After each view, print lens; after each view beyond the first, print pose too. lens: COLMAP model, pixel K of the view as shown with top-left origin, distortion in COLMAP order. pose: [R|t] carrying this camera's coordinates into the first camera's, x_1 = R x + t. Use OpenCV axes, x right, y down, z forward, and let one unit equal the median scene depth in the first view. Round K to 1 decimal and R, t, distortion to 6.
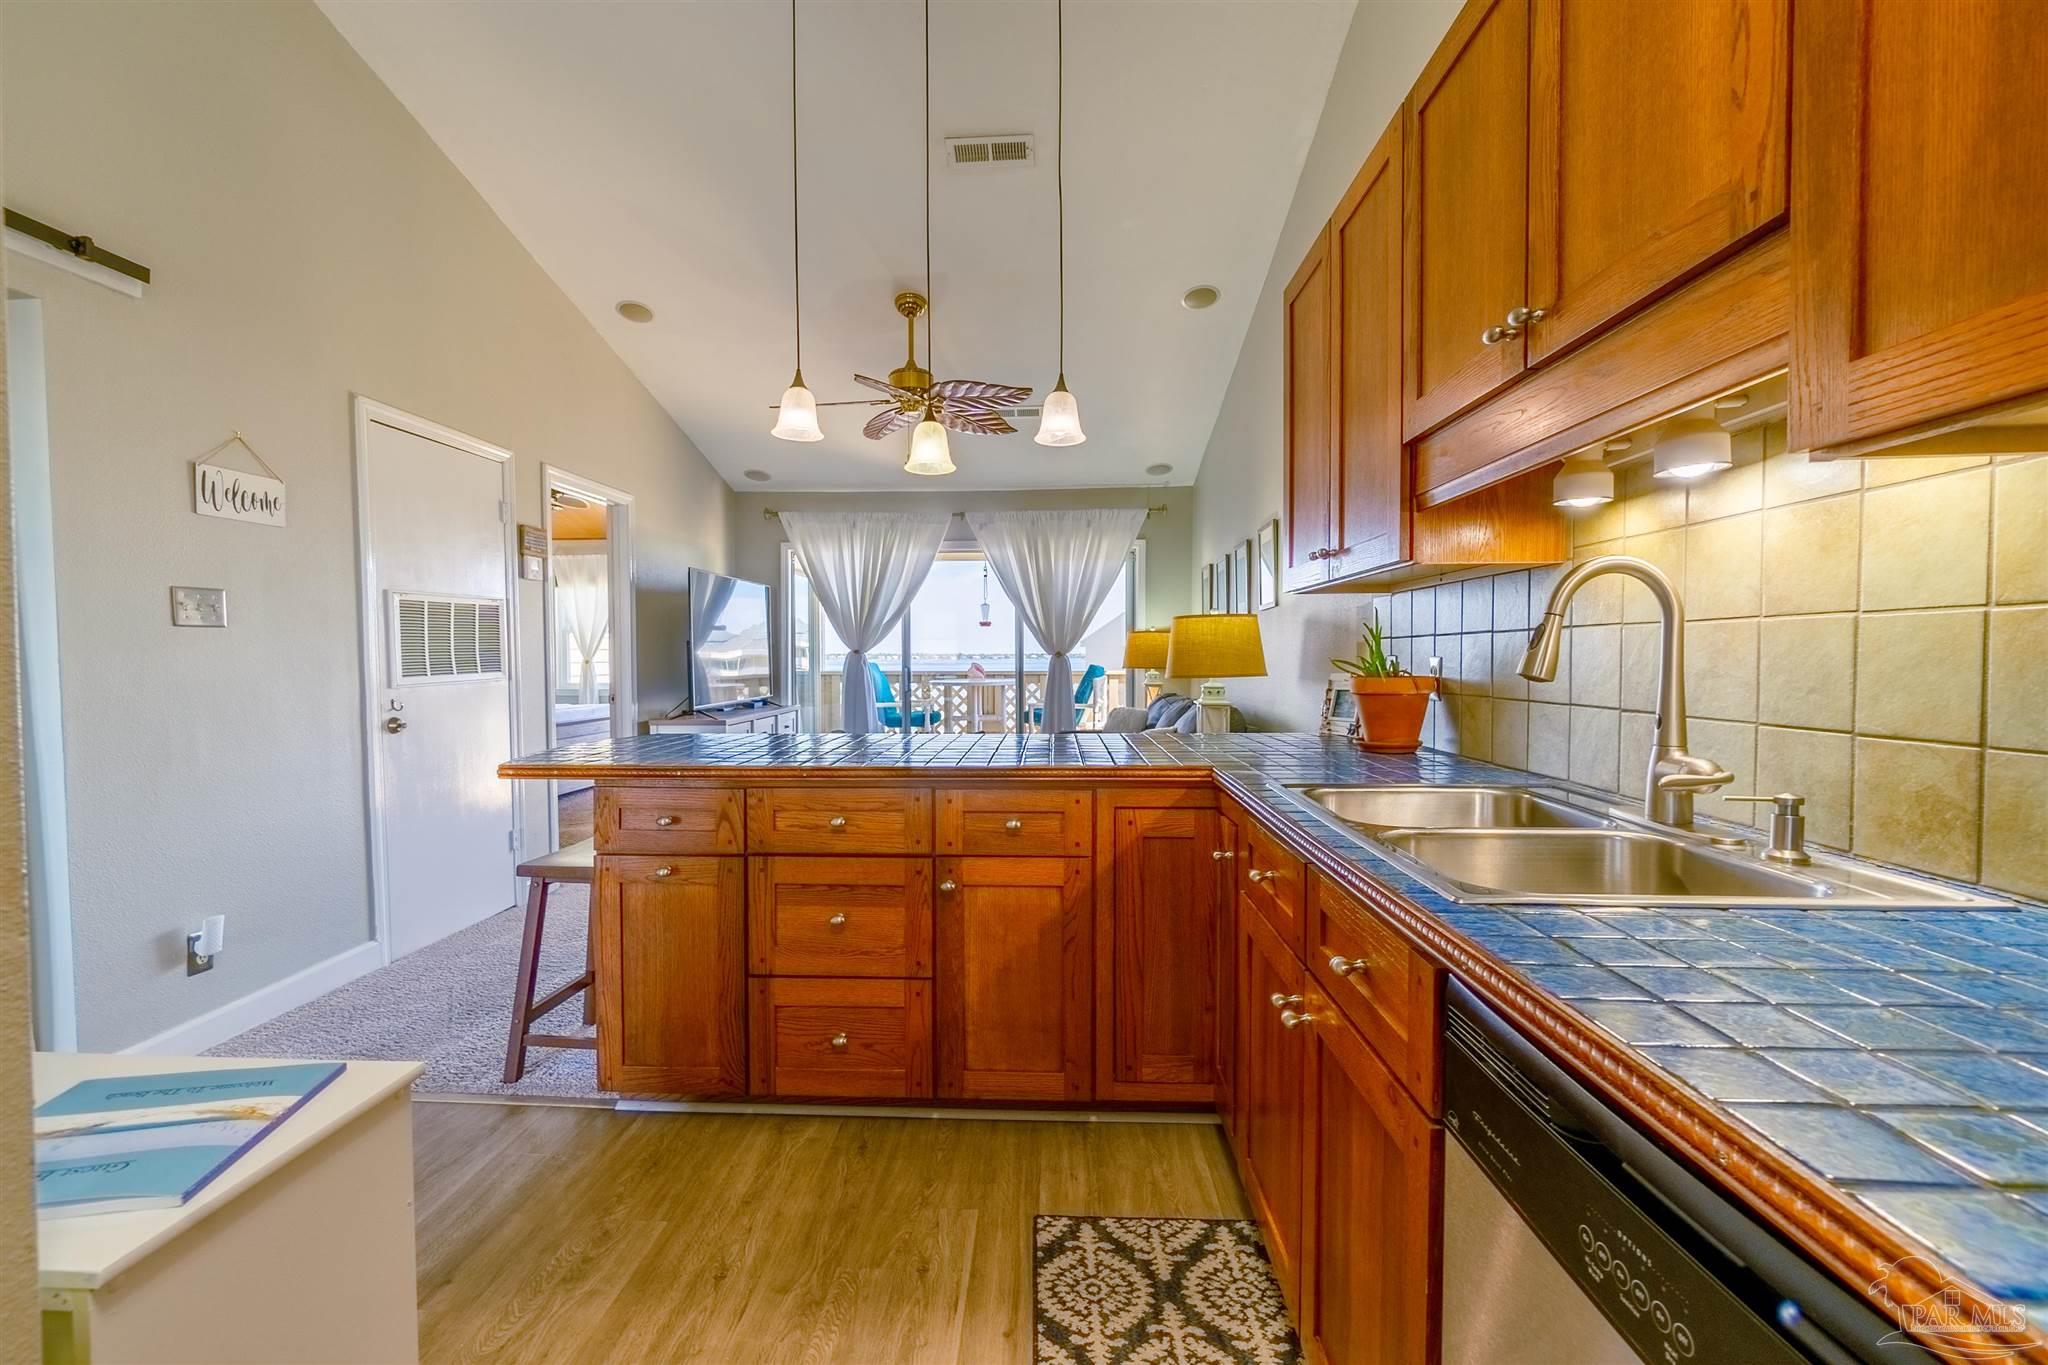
lens RADIAL K [[883.2, 0, 1004.4], [0, 883.2, 685.0], [0, 0, 1]] dist [-0.004768, 0.002013]
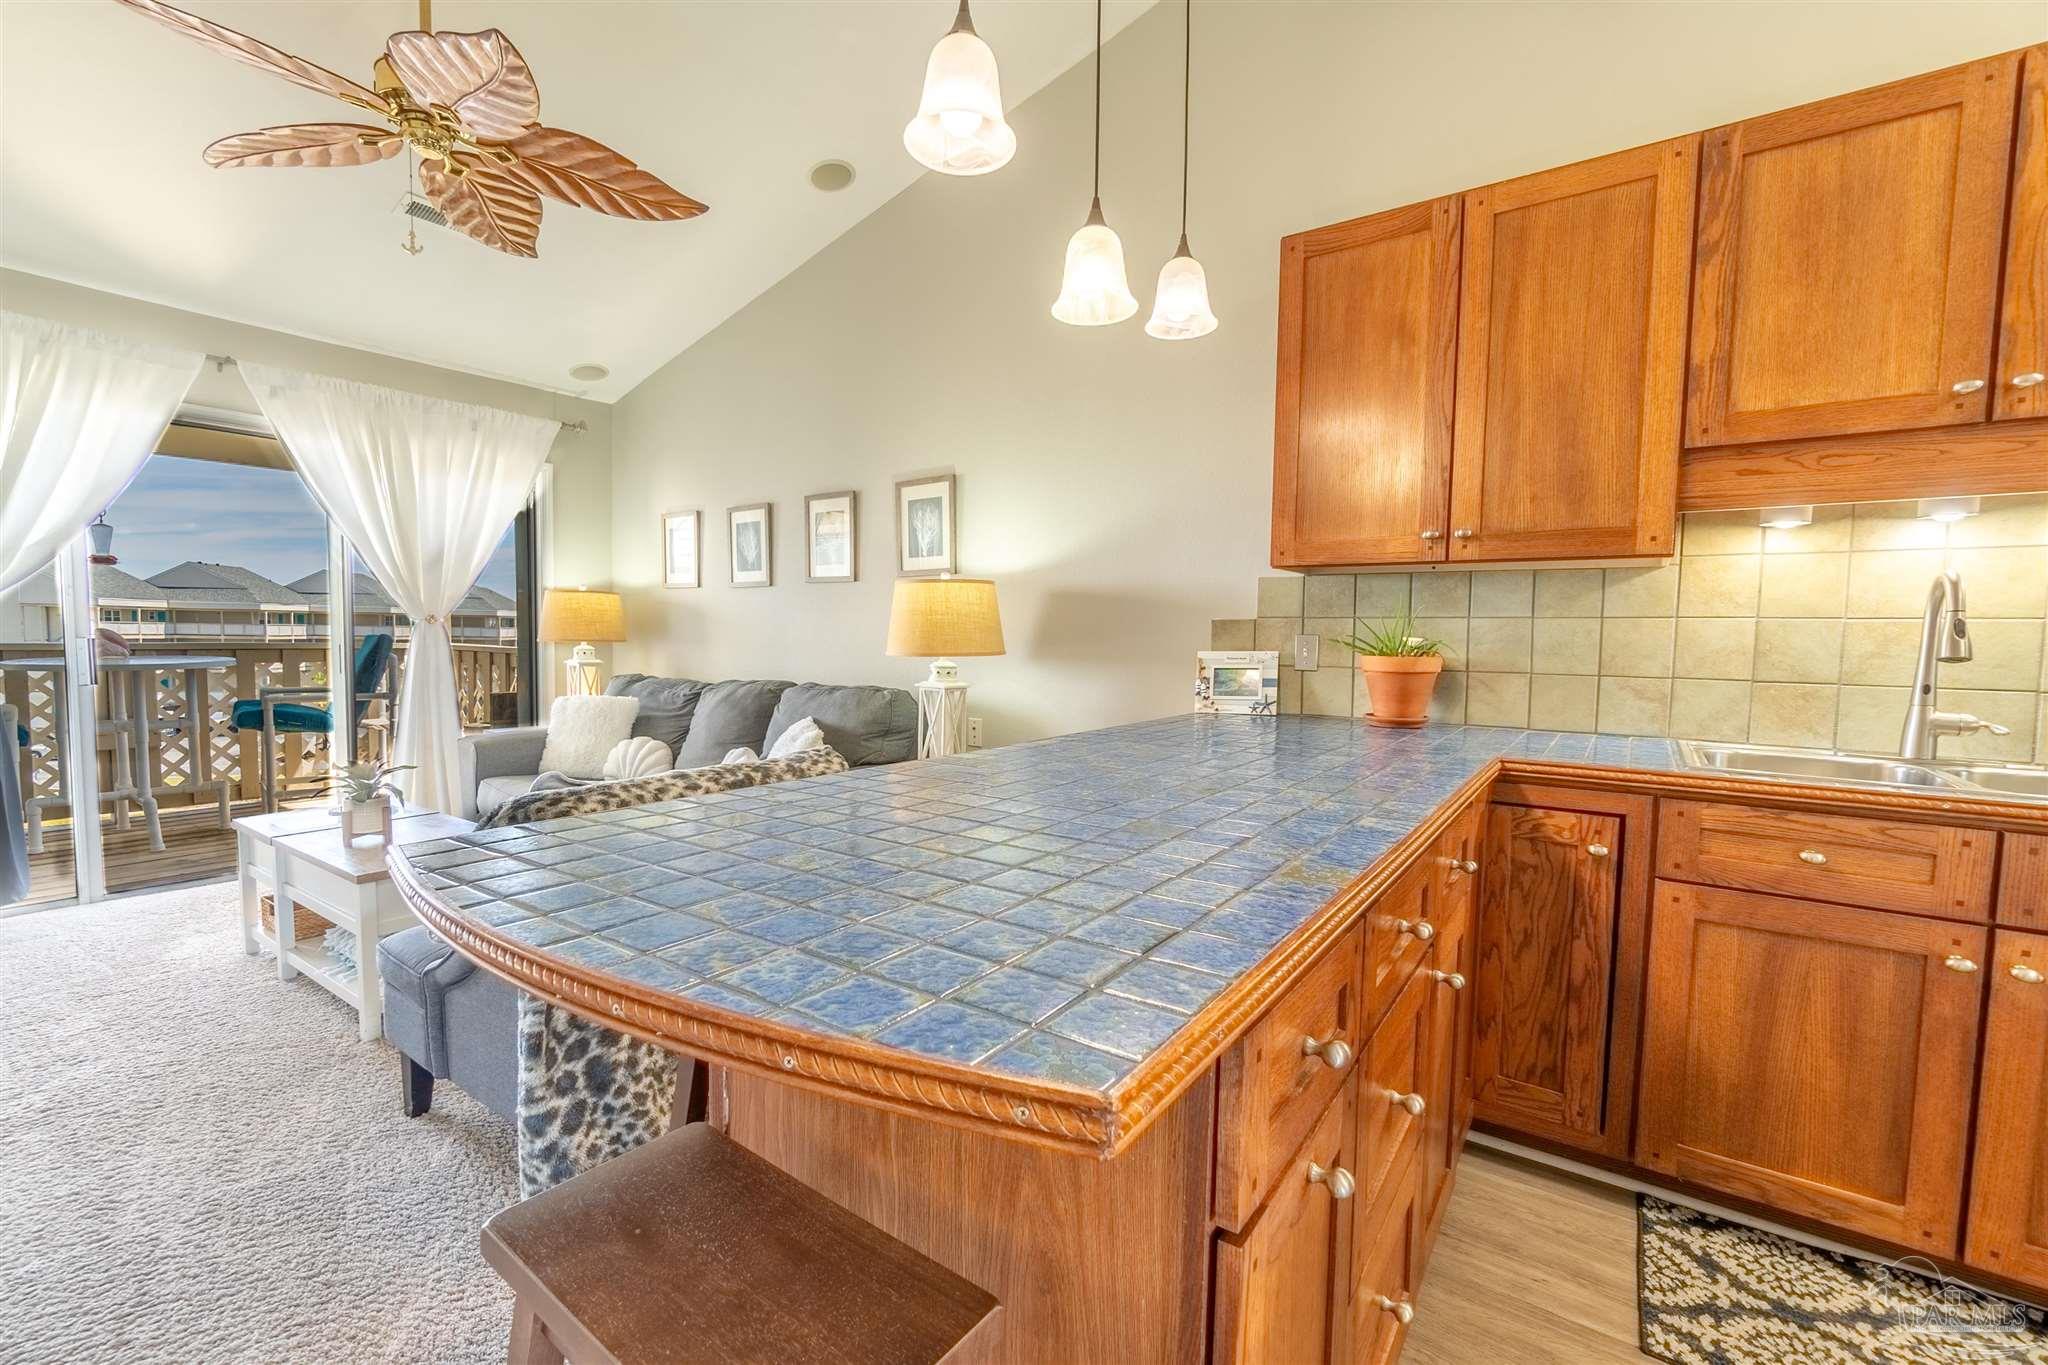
lens RADIAL K [[883.2, 0, 1003.1], [0, 883.2, 683.4], [0, 0, 1]] dist [-0.004768, 0.002013]
pose [[0.546213, -0.037585, 0.836803, -0.639128], [0.011404, 0.999234, 0.037437, -0.018496], [-0.837569, -0.010906, 0.546223, 0.740176]]
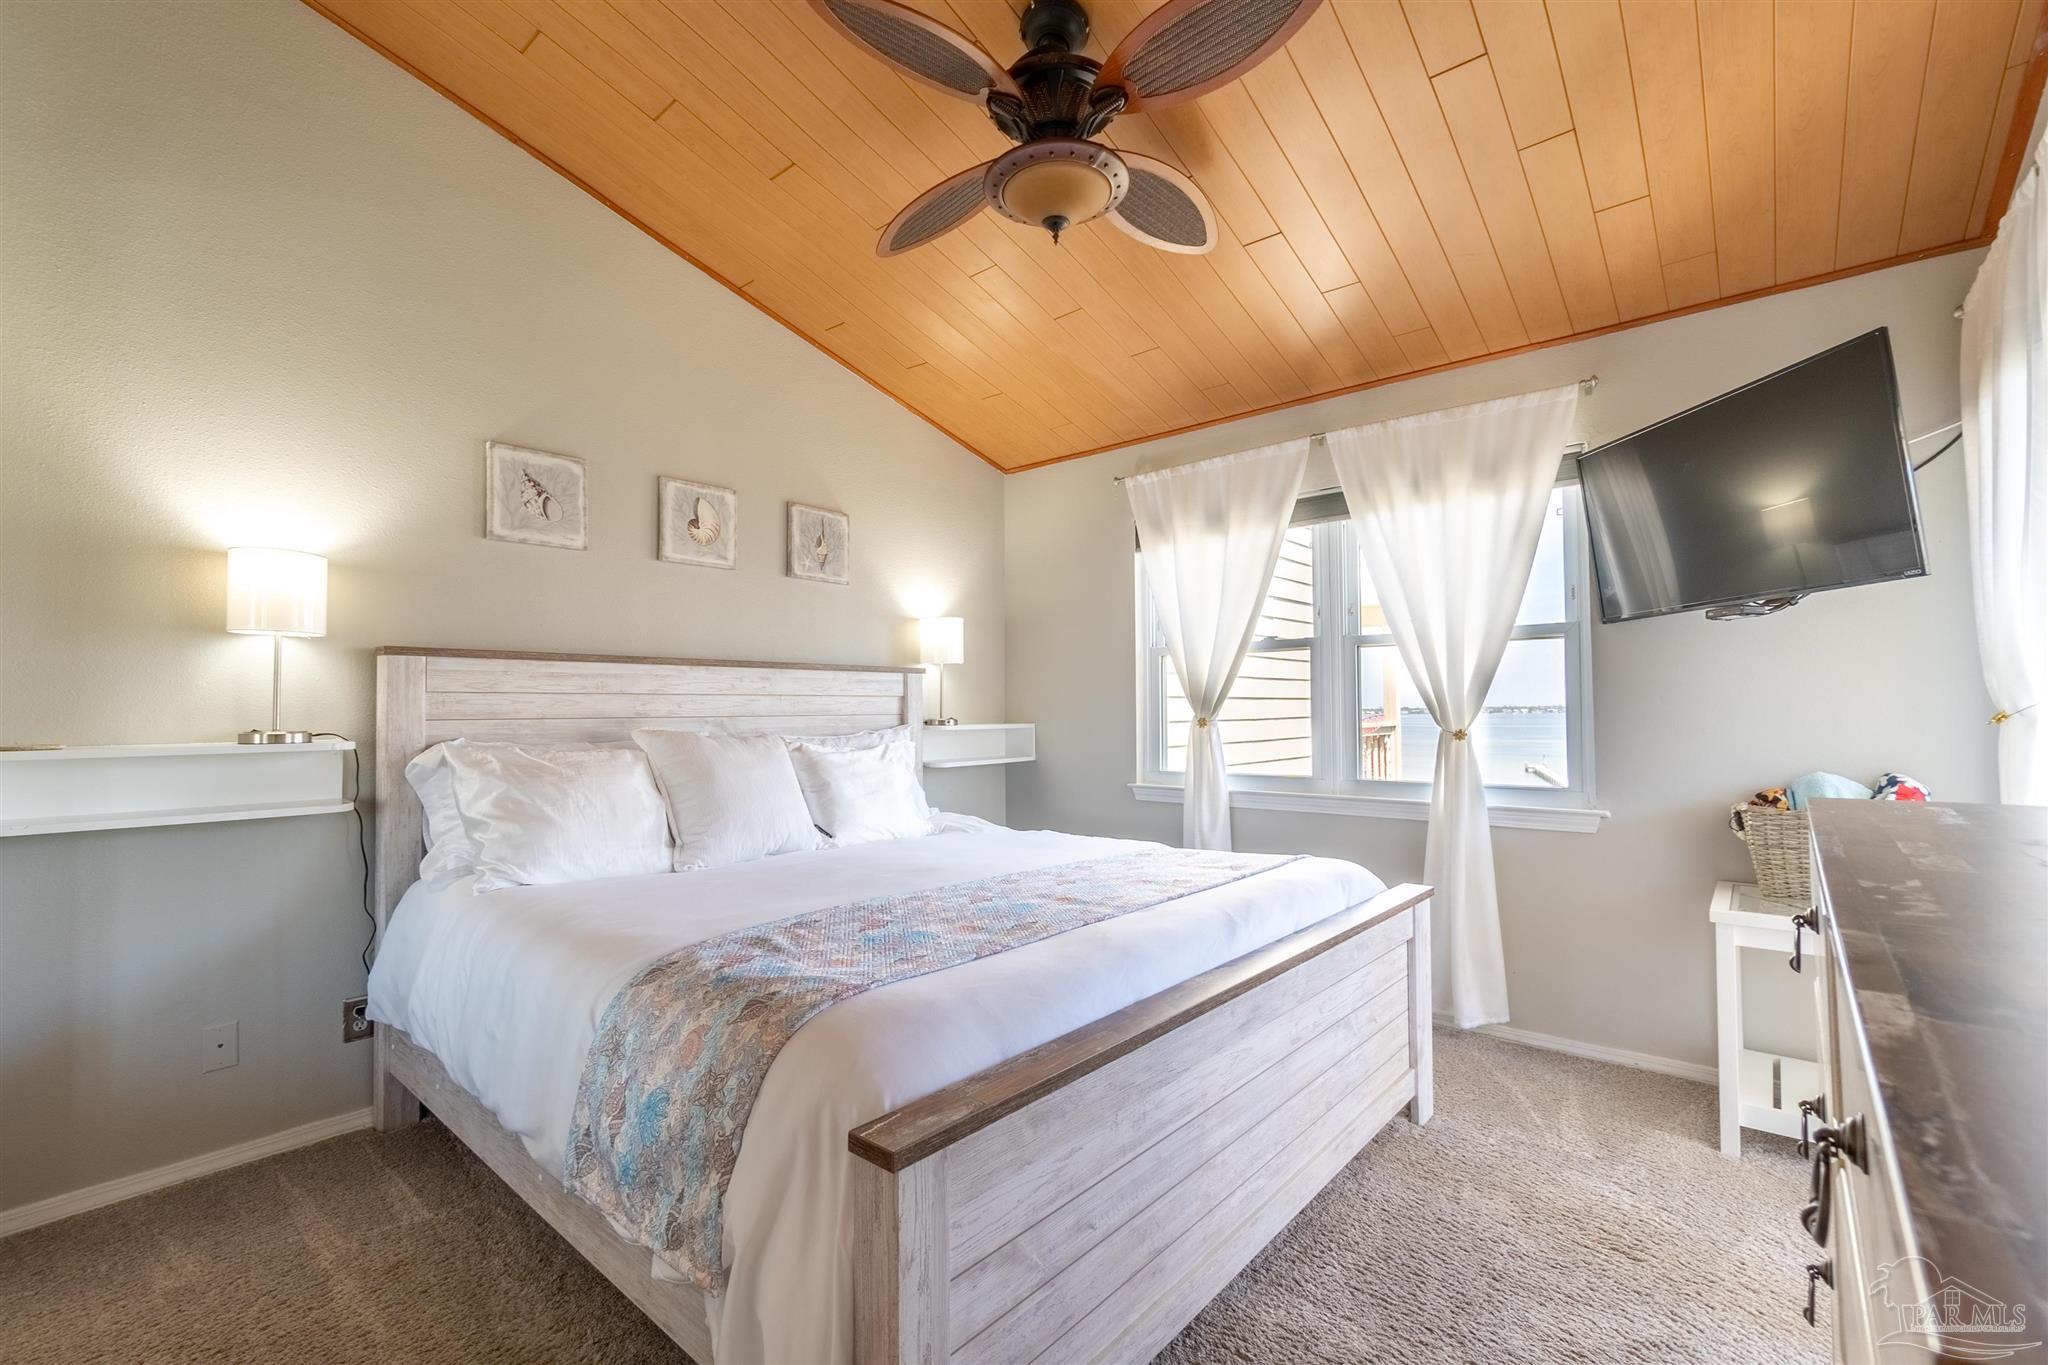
lens RADIAL K [[883.2, 0, 1014.7], [0, 883.2, 687.9], [0, 0, 1]] dist [-0.004768, 0.002013]
pose [[0.793285, -0.019928, -0.608524, -1.065569], [-0.014934, 0.998527, -0.052168, -0.073752], [0.608667, 0.050472, 0.791819, 2.266522]]
